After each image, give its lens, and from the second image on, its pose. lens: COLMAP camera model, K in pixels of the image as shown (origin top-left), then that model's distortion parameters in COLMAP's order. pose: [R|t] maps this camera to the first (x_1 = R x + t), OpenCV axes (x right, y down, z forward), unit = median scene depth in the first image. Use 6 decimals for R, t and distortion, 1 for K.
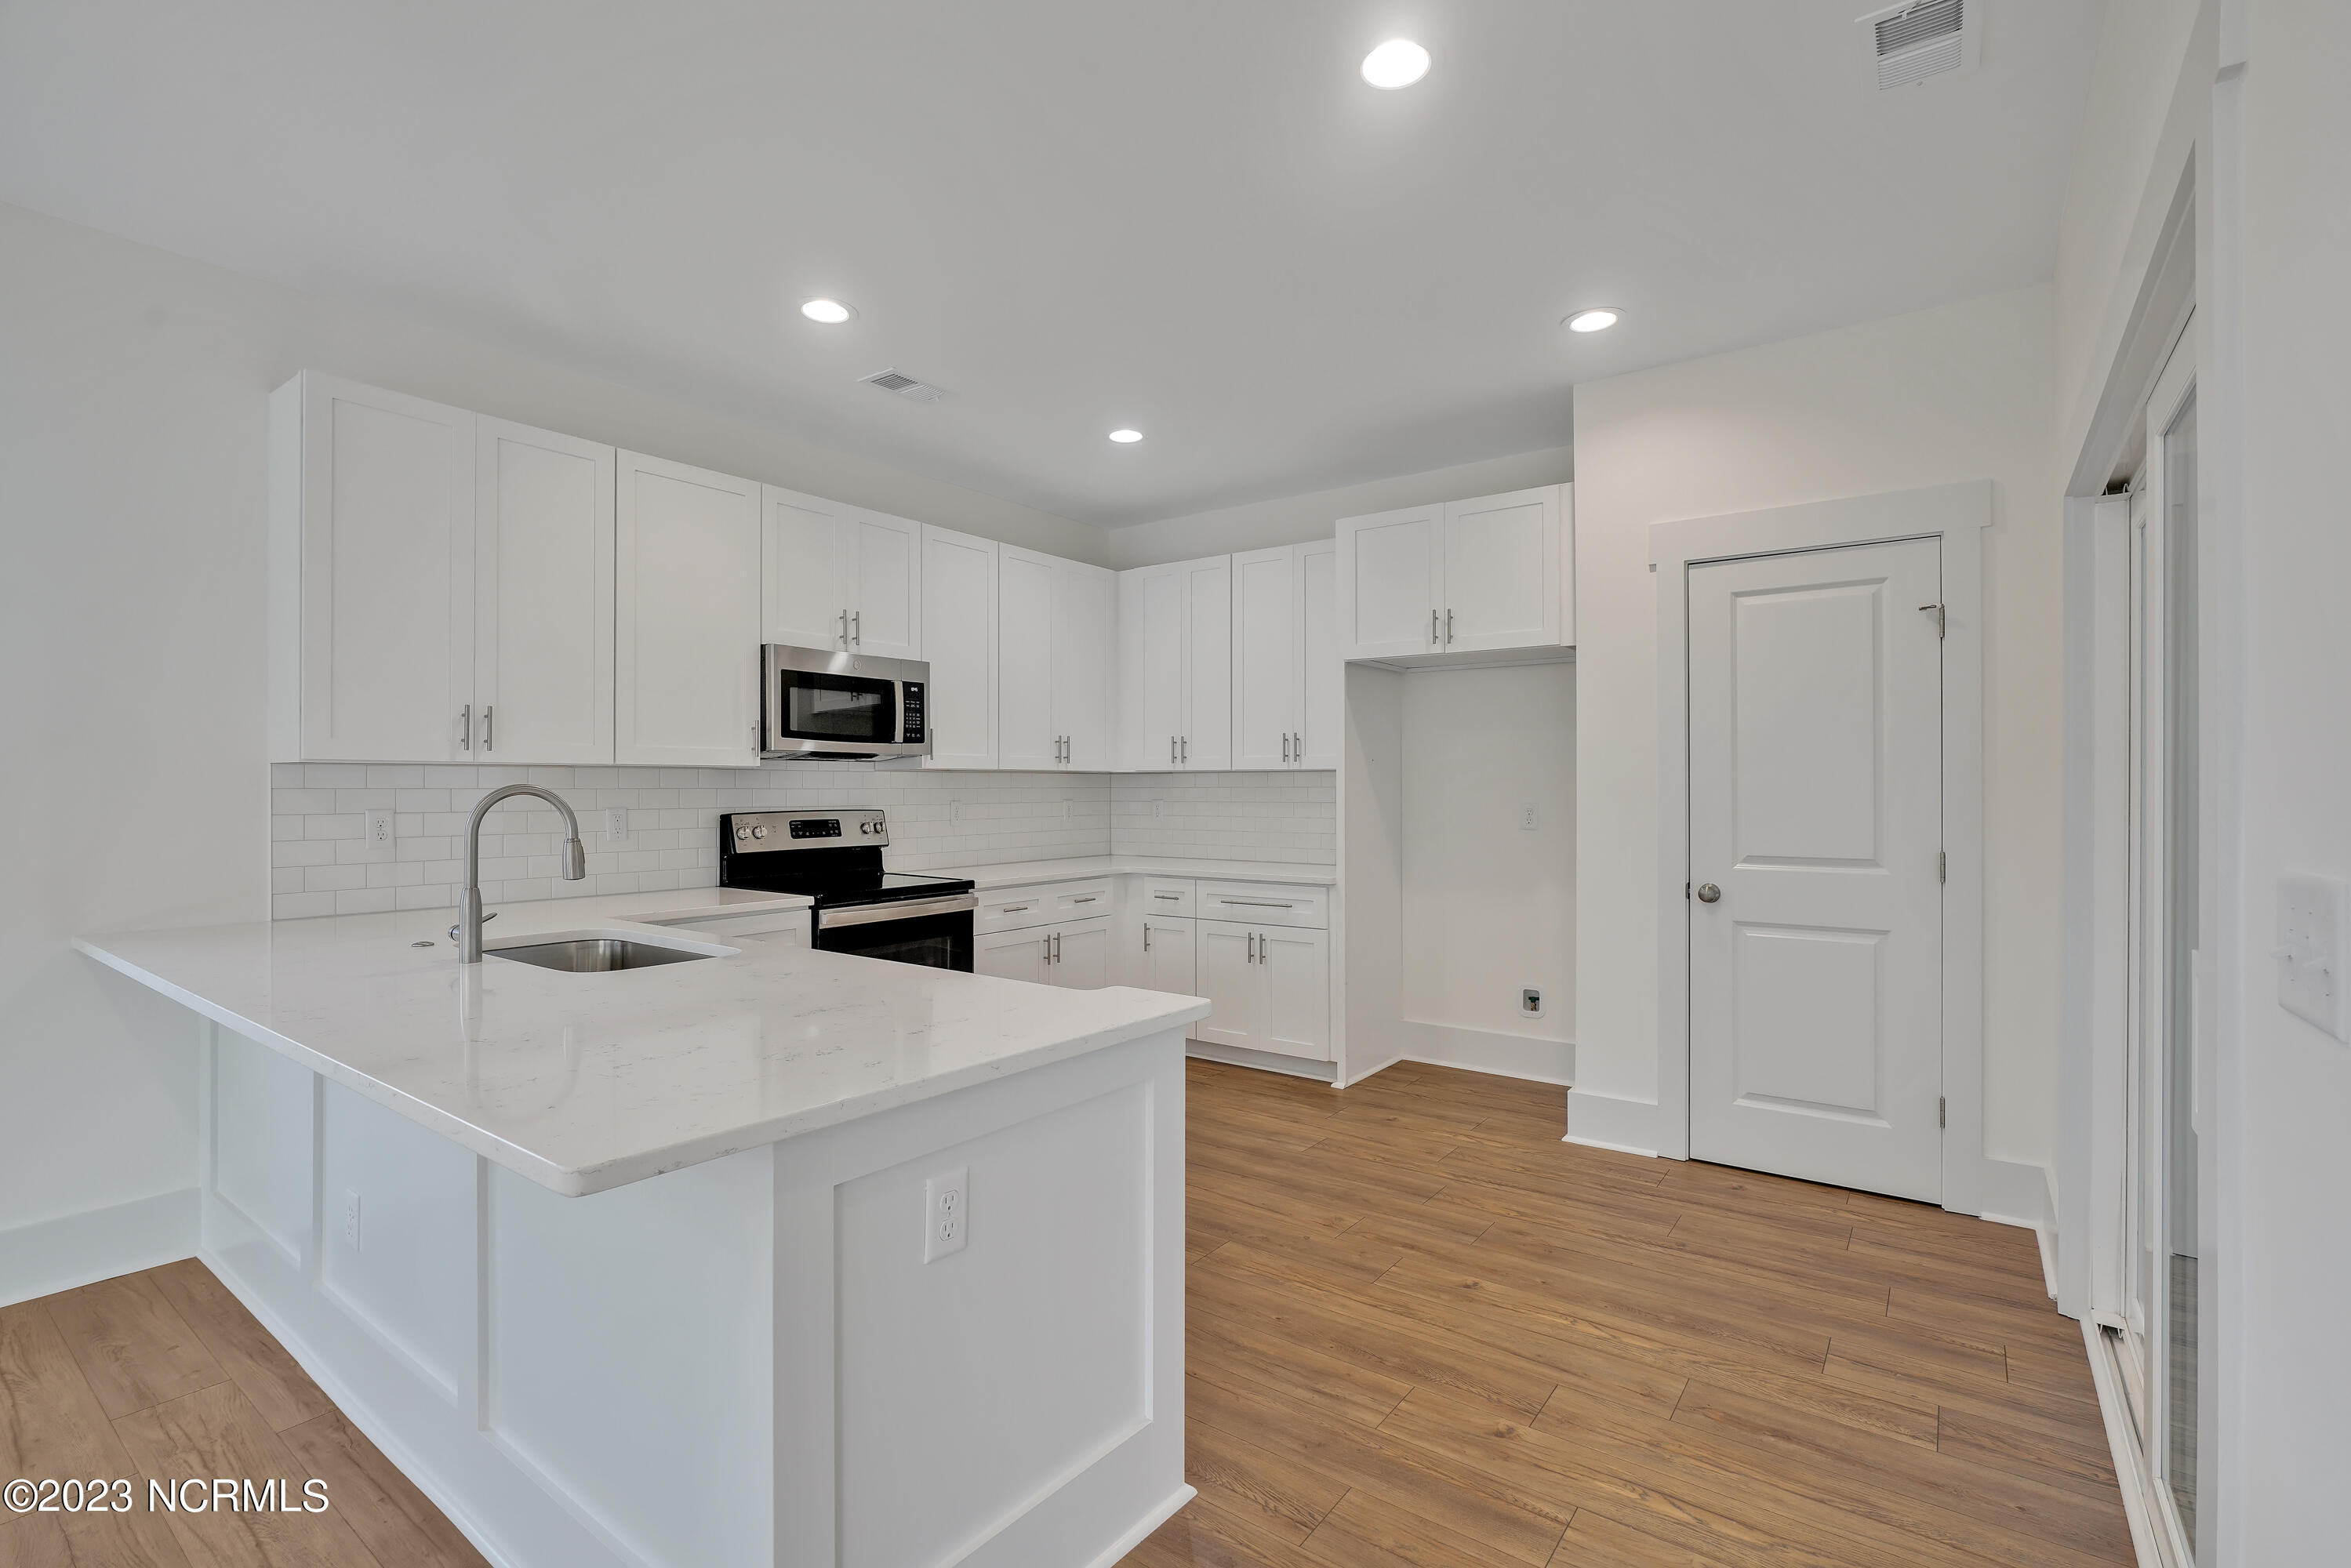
lens RADIAL K [[1068.7, 0, 1177.1], [0, 1068.7, 780.2], [0, 0, 1]] dist [-0.018439, -0.000052]
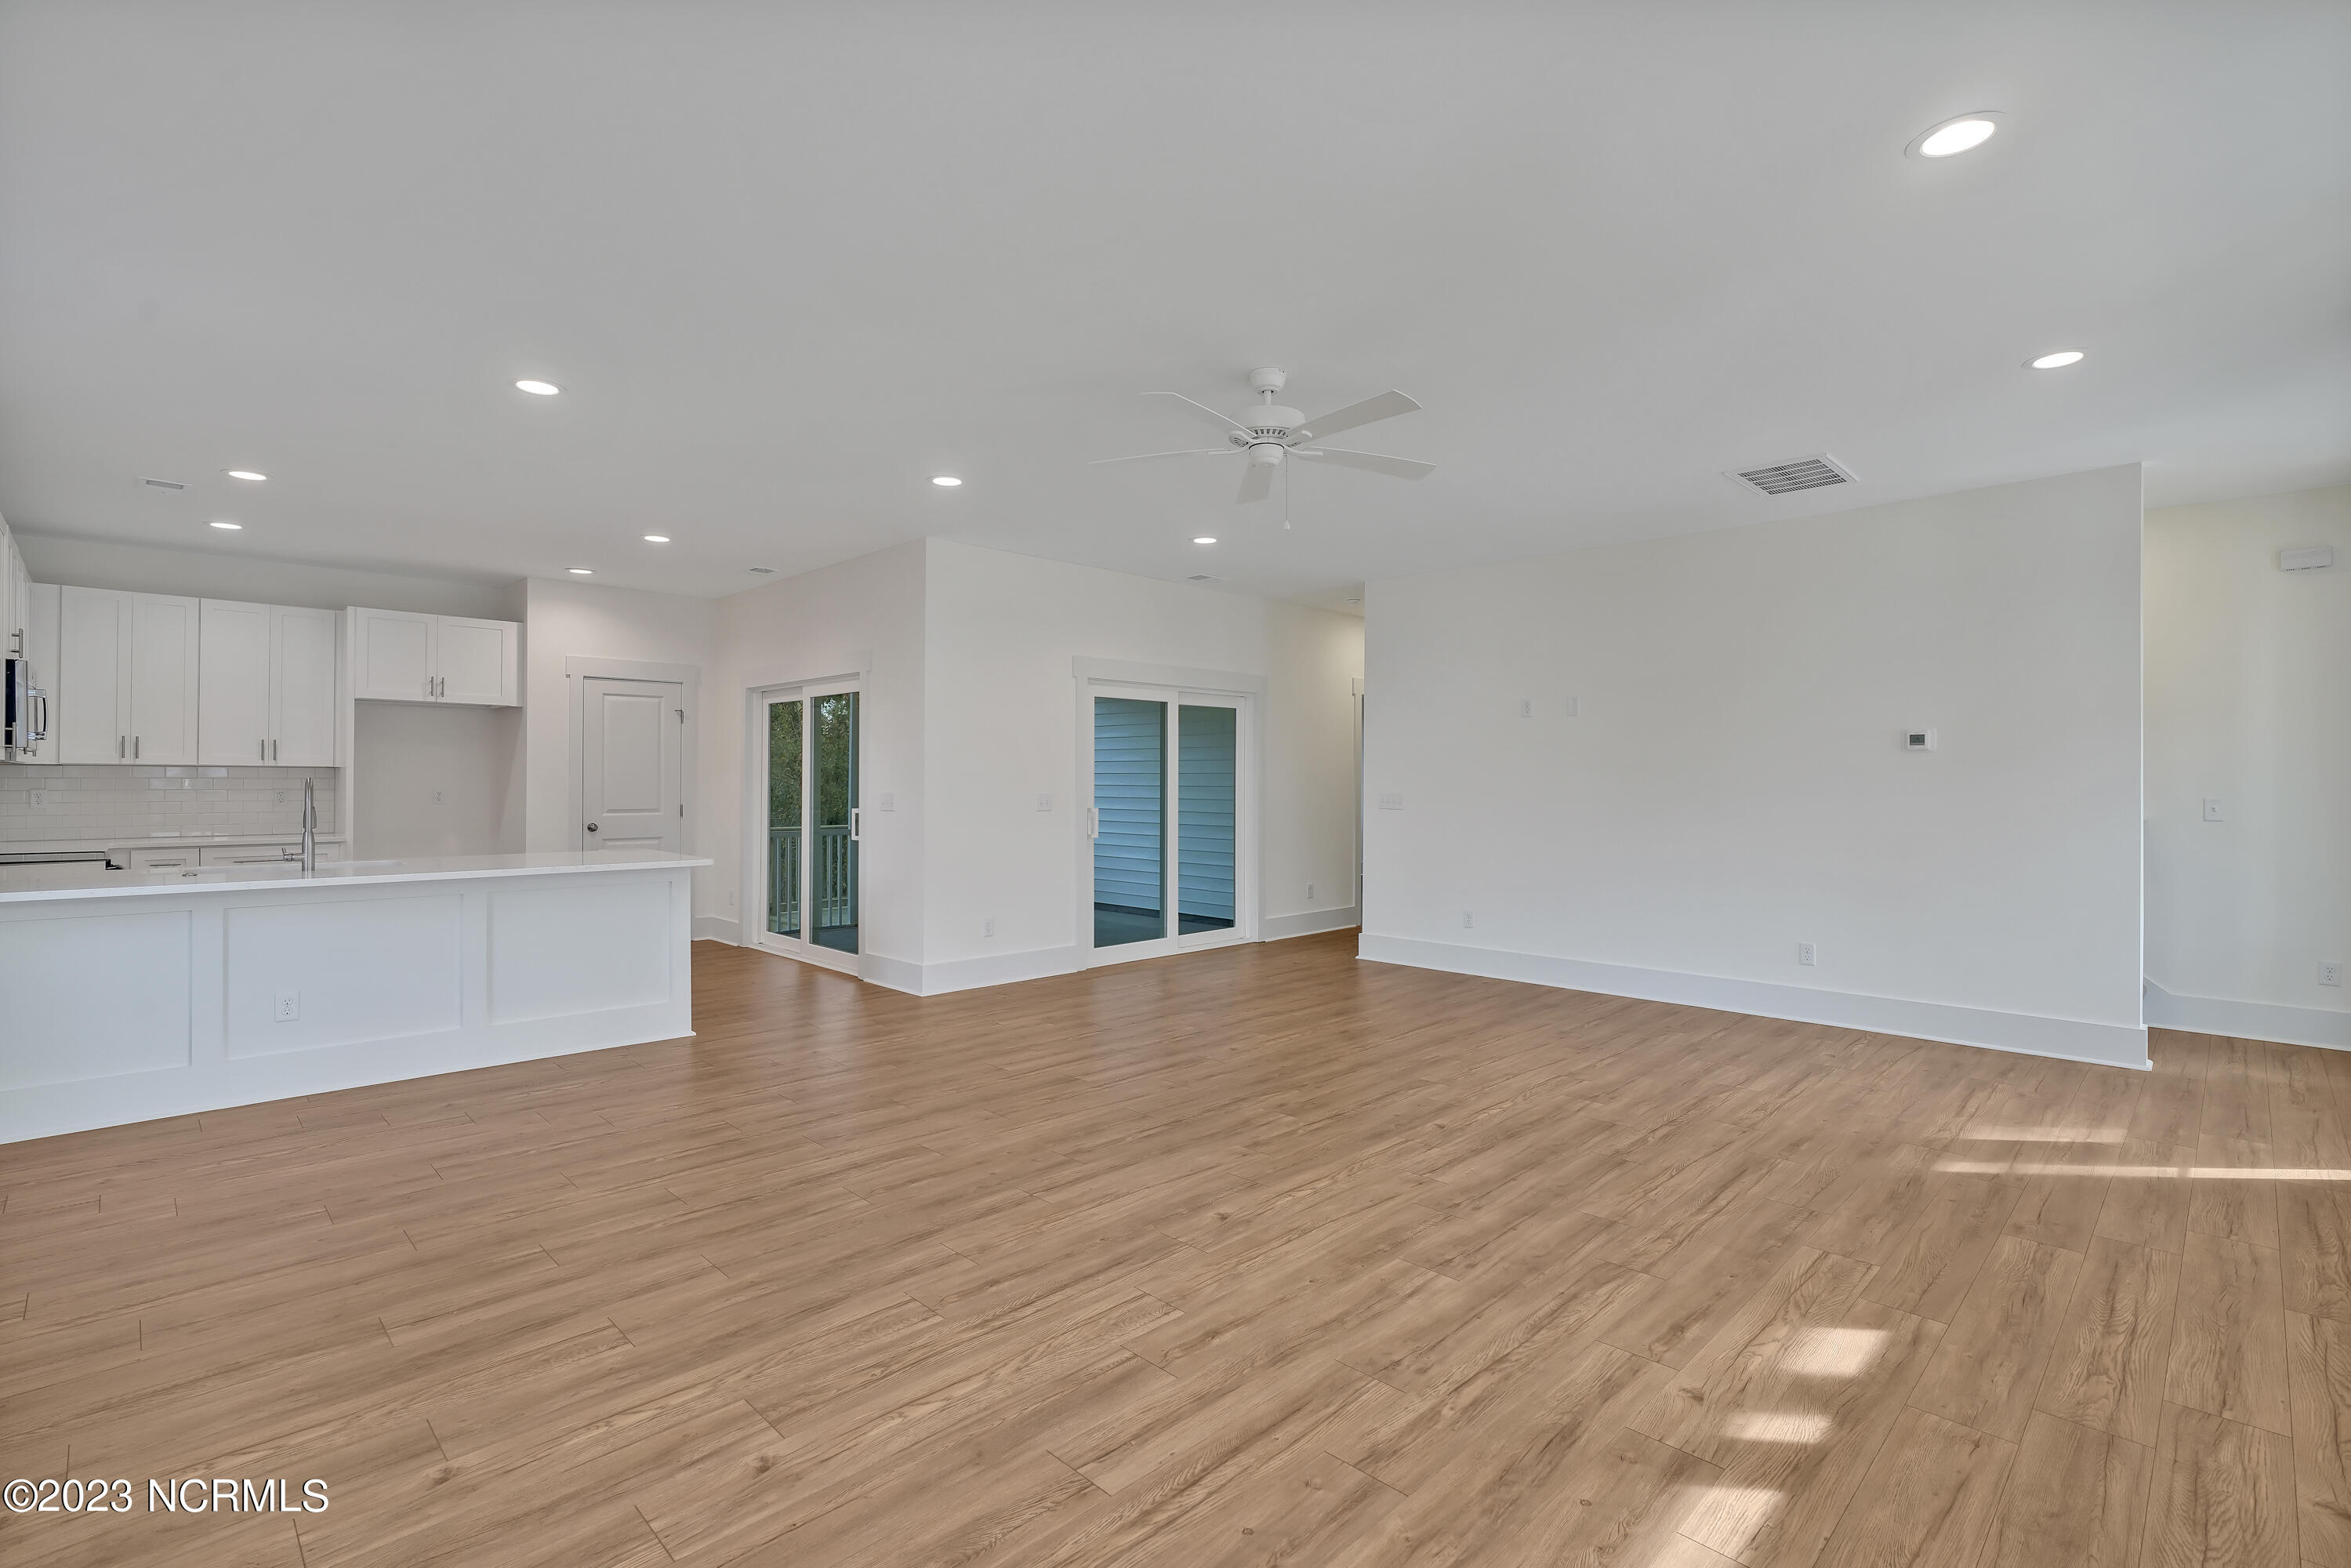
lens RADIAL K [[1085.8, 0, 1184.9], [0, 1085.8, 746.8], [0, 0, 1]] dist [-0.005655, -0.008139]
pose [[0.148719, 0.032199, 0.988355, -1.244177], [-0.009027, 0.999472, -0.031203, -0.001597], [-0.988838, -0.004281, 0.148931, -0.449807]]
